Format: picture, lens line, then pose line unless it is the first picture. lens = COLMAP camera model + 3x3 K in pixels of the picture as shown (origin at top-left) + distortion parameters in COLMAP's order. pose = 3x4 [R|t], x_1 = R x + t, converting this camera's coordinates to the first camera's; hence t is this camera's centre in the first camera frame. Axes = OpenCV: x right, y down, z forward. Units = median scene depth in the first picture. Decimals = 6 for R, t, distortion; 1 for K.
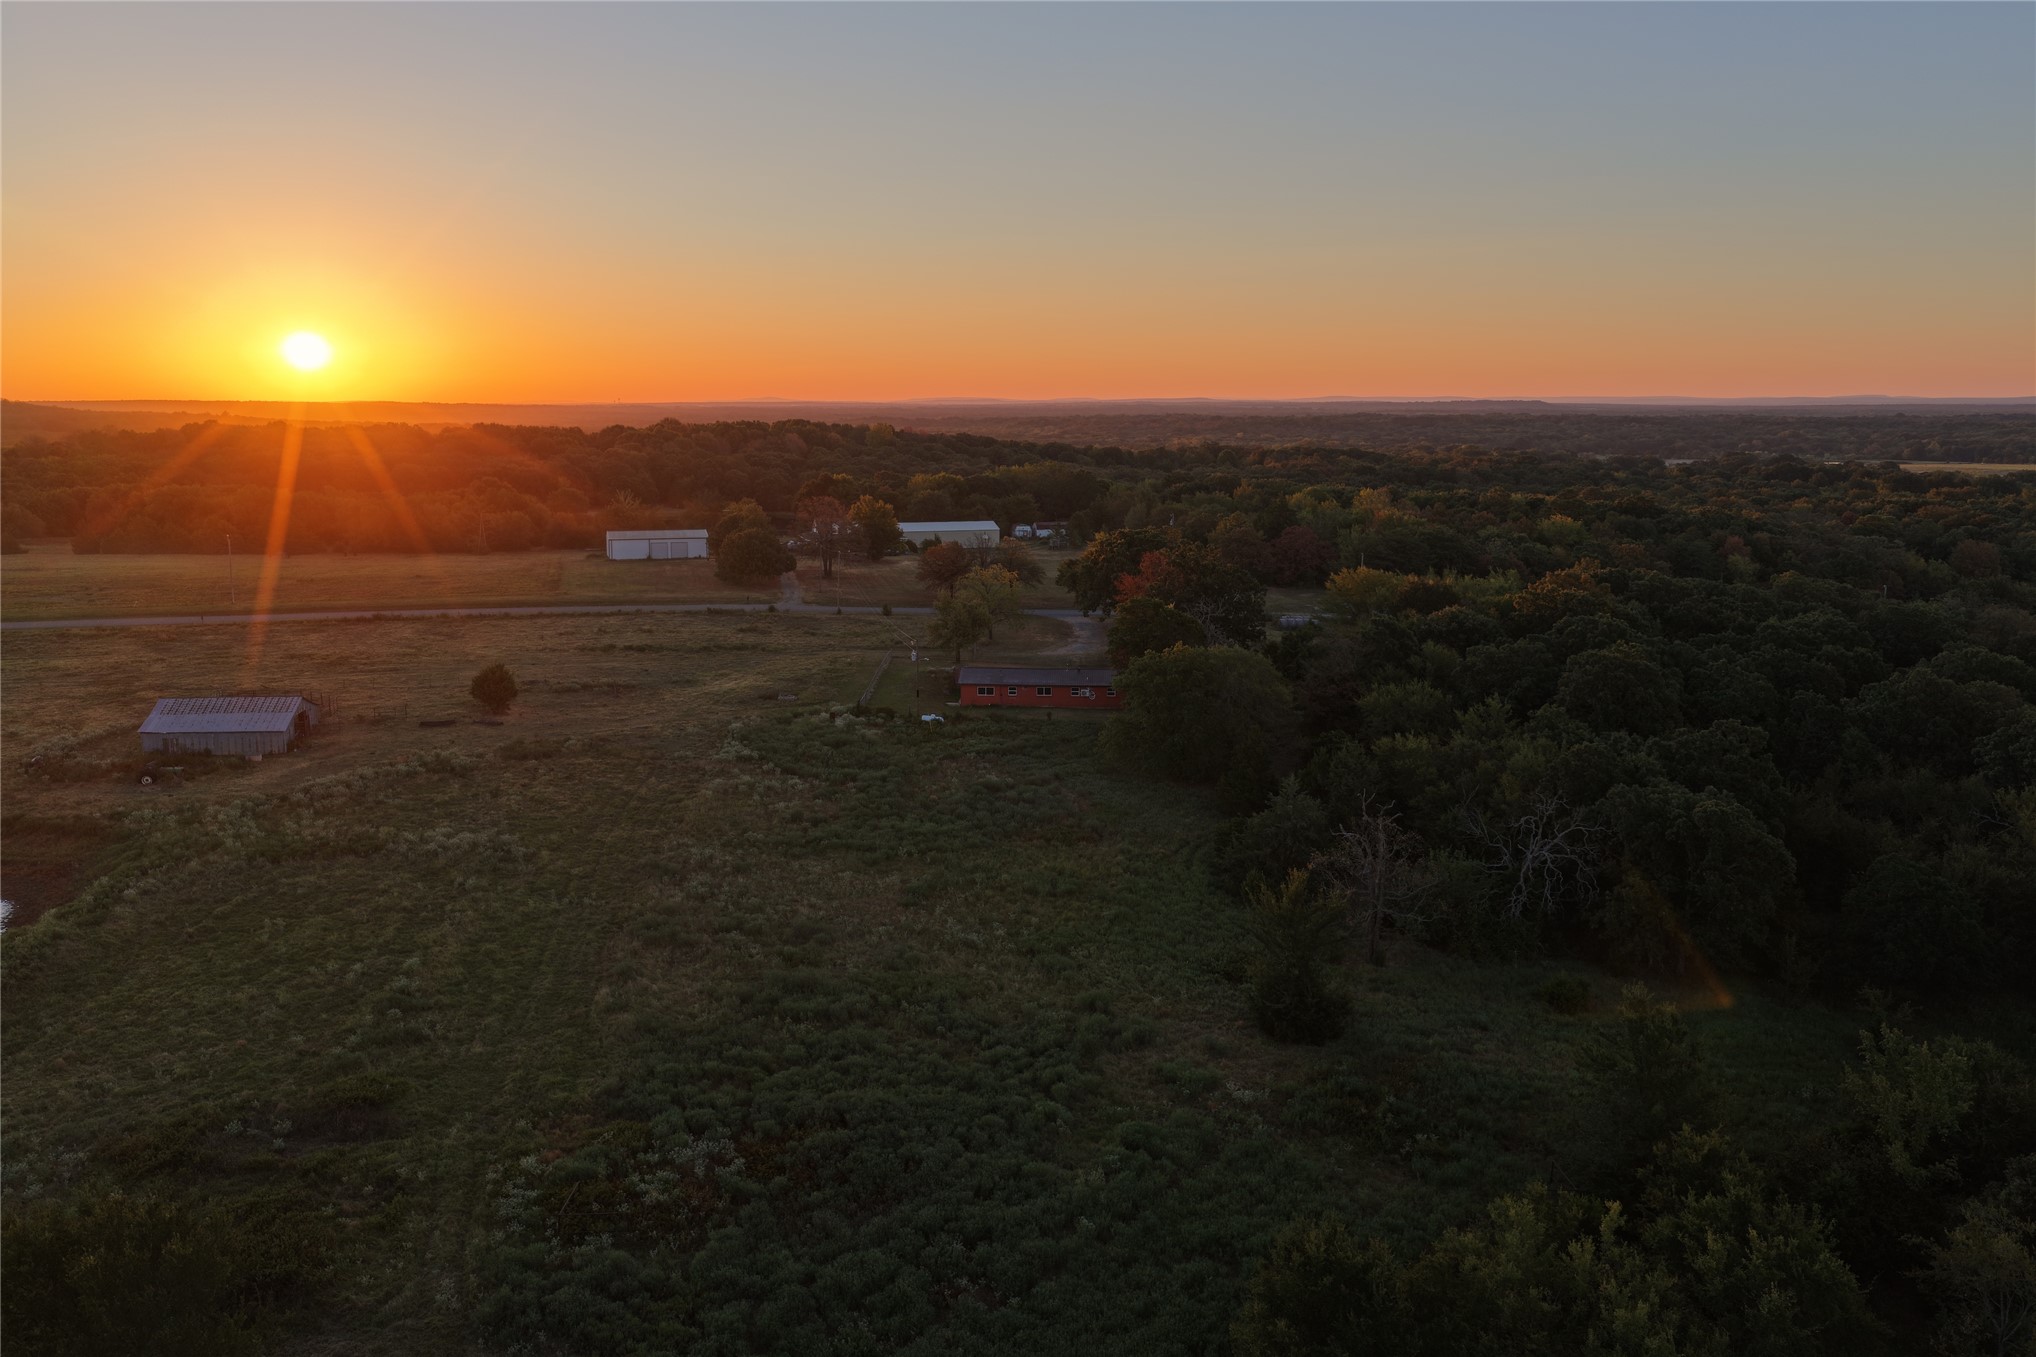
lens RADIAL K [[1658.5, 0, 1021.6], [0, 1658.5, 680.5], [0, 0, 1]] dist [-0.008899, 0.029017]
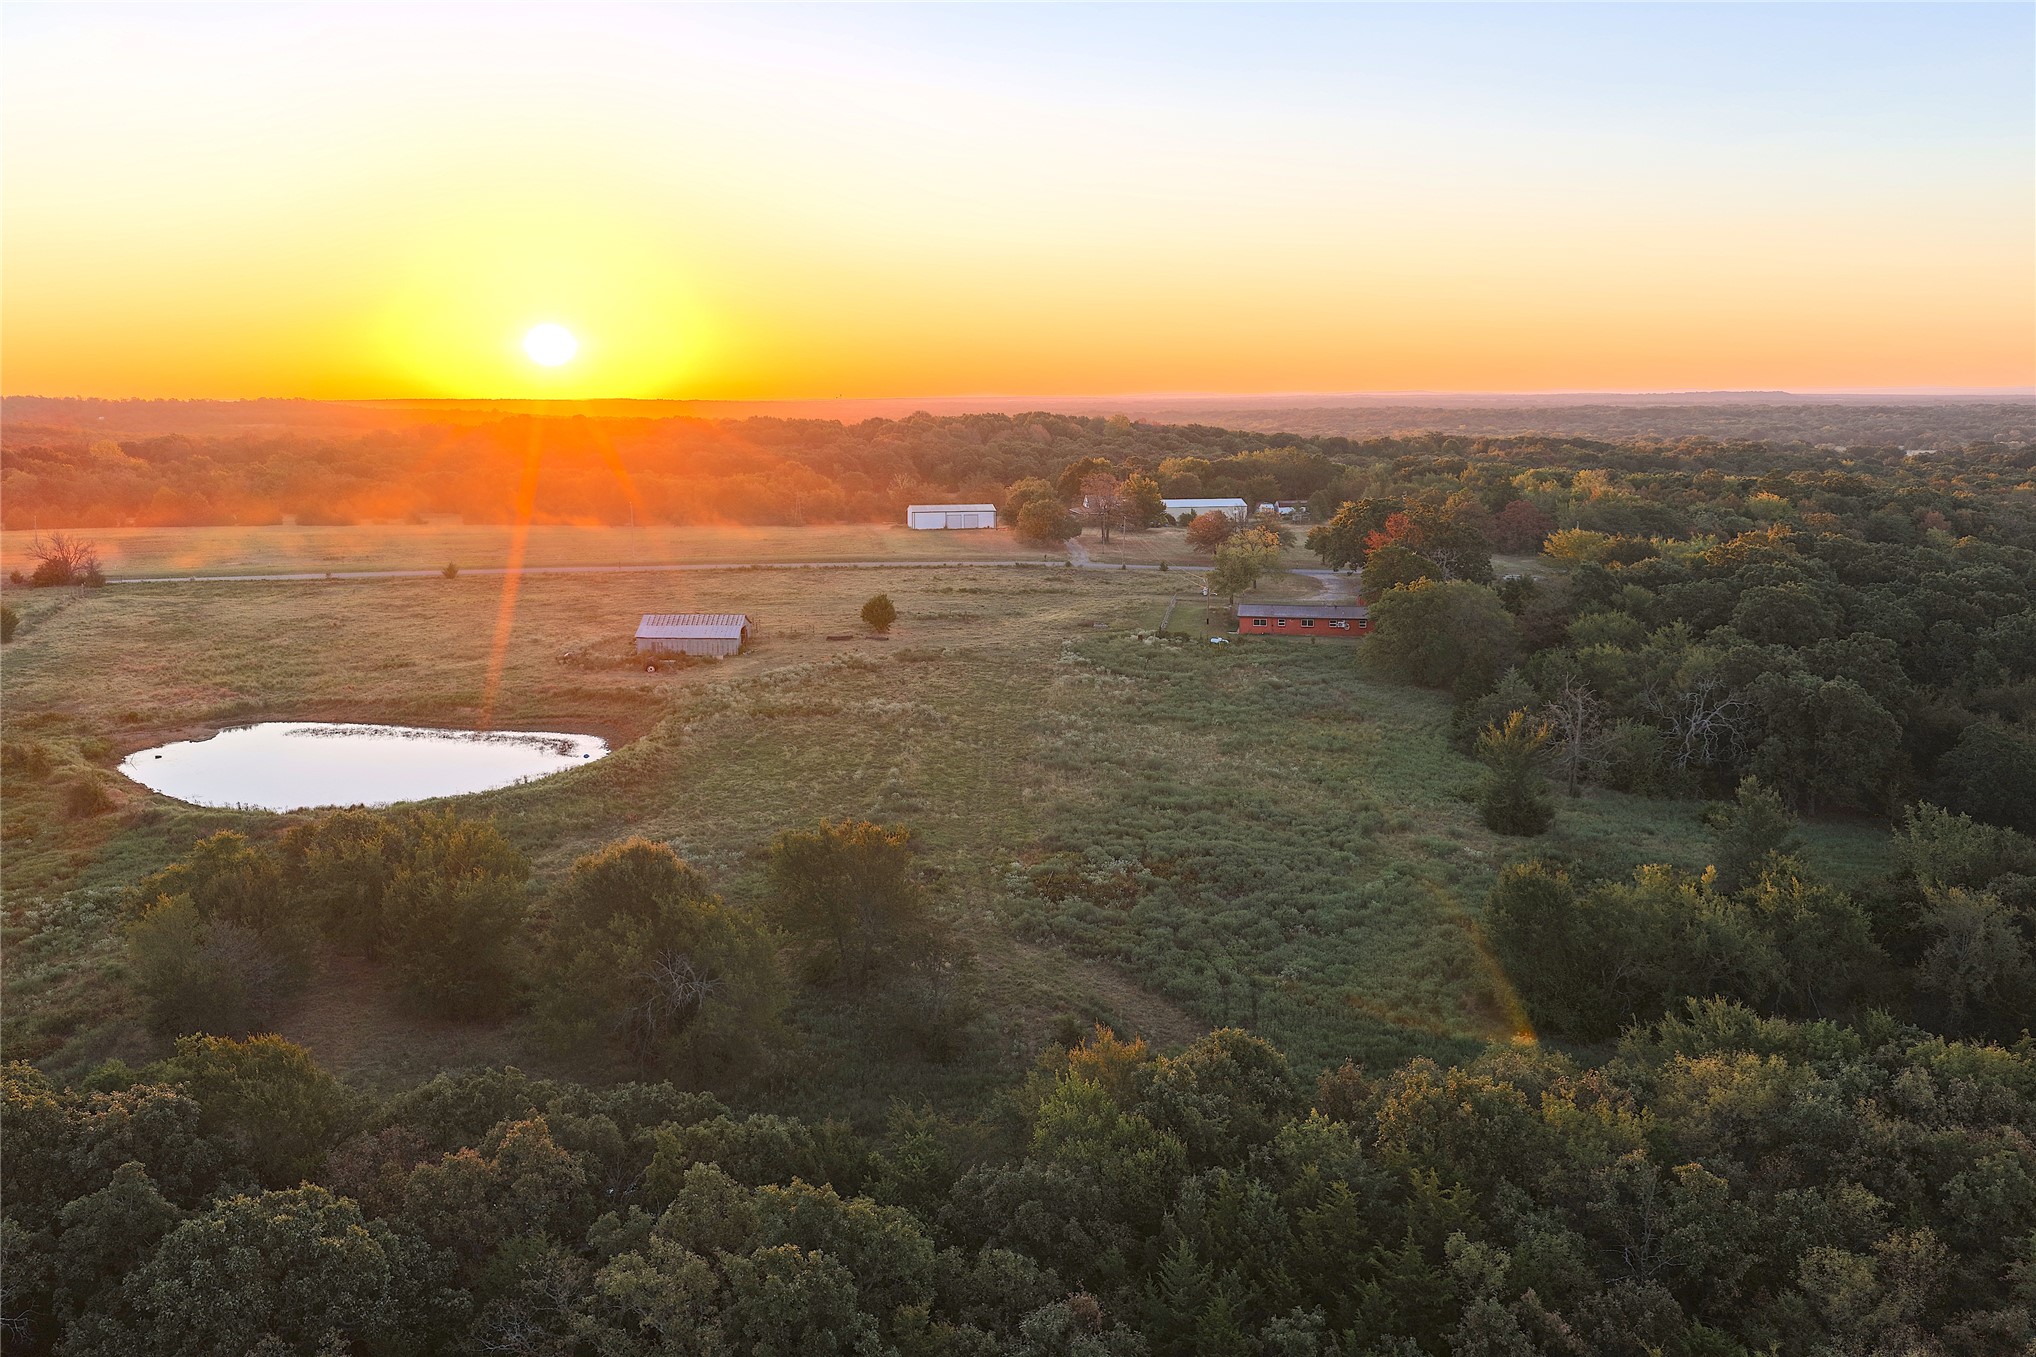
lens RADIAL K [[1658.5, 0, 1015.4], [0, 1658.5, 675.7], [0, 0, 1]] dist [-0.008899, 0.029017]
pose [[0.991546, 0.016311, -0.128728, -0.049253], [-0.016273, 0.999867, 0.001348, 0.054959], [0.128733, 0.000758, 0.991679, -0.298413]]
